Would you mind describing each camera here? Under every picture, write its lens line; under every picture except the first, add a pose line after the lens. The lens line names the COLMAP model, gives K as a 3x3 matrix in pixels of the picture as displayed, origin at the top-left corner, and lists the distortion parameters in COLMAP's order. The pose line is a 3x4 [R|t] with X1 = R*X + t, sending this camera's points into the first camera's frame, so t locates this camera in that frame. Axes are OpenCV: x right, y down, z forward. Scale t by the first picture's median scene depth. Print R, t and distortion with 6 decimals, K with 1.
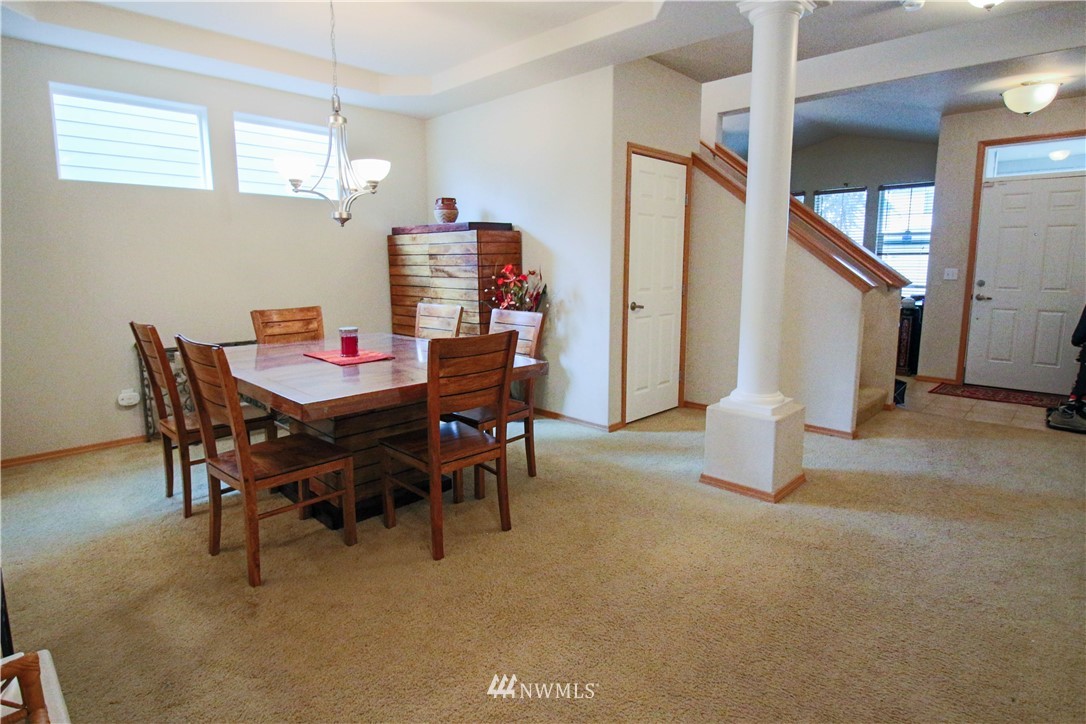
lens RADIAL K [[569.9, 0, 549.9], [0, 569.9, 347.3], [0, 0, 1]] dist [0.002138, -0.016962]
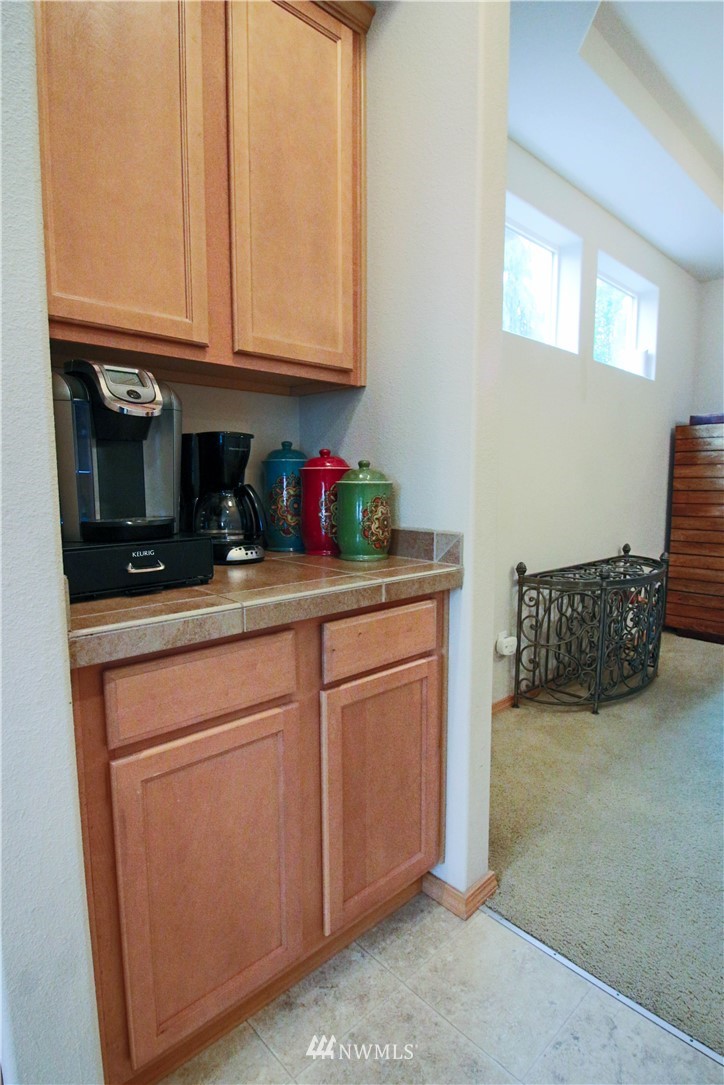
lens RADIAL K [[569.4, 0, 389.2], [0, 569.4, 546.3], [0, 0, 1]] dist [0.002138, -0.016962]
pose [[0.999694, 0.014053, -0.020363, -0.813305], [-0.014547, 0.999599, -0.024311, -0.009890], [0.020013, 0.024600, 0.999497, 0.275767]]
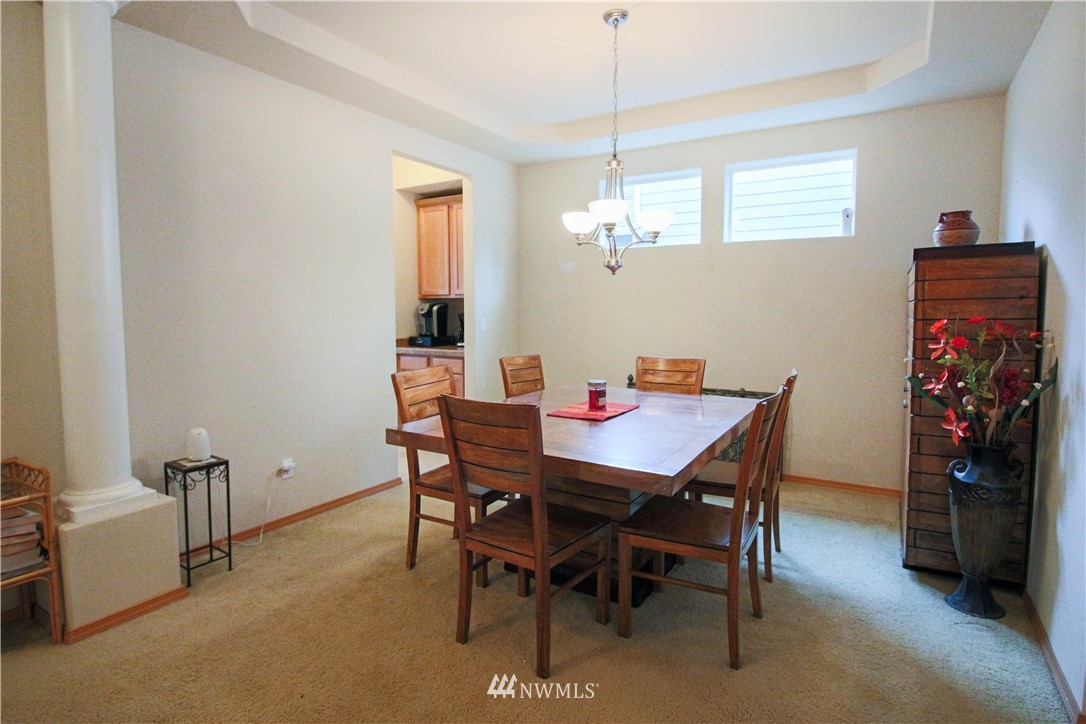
lens RADIAL K [[569.9, 0, 549.9], [0, 569.9, 347.3], [0, 0, 1]] dist [0.002138, -0.016962]
pose [[0.215304, 0.067663, -0.974200, 0.398694], [-0.146988, 0.988477, 0.036170, -0.081629], [0.965422, 0.135408, 0.222768, 0.516005]]
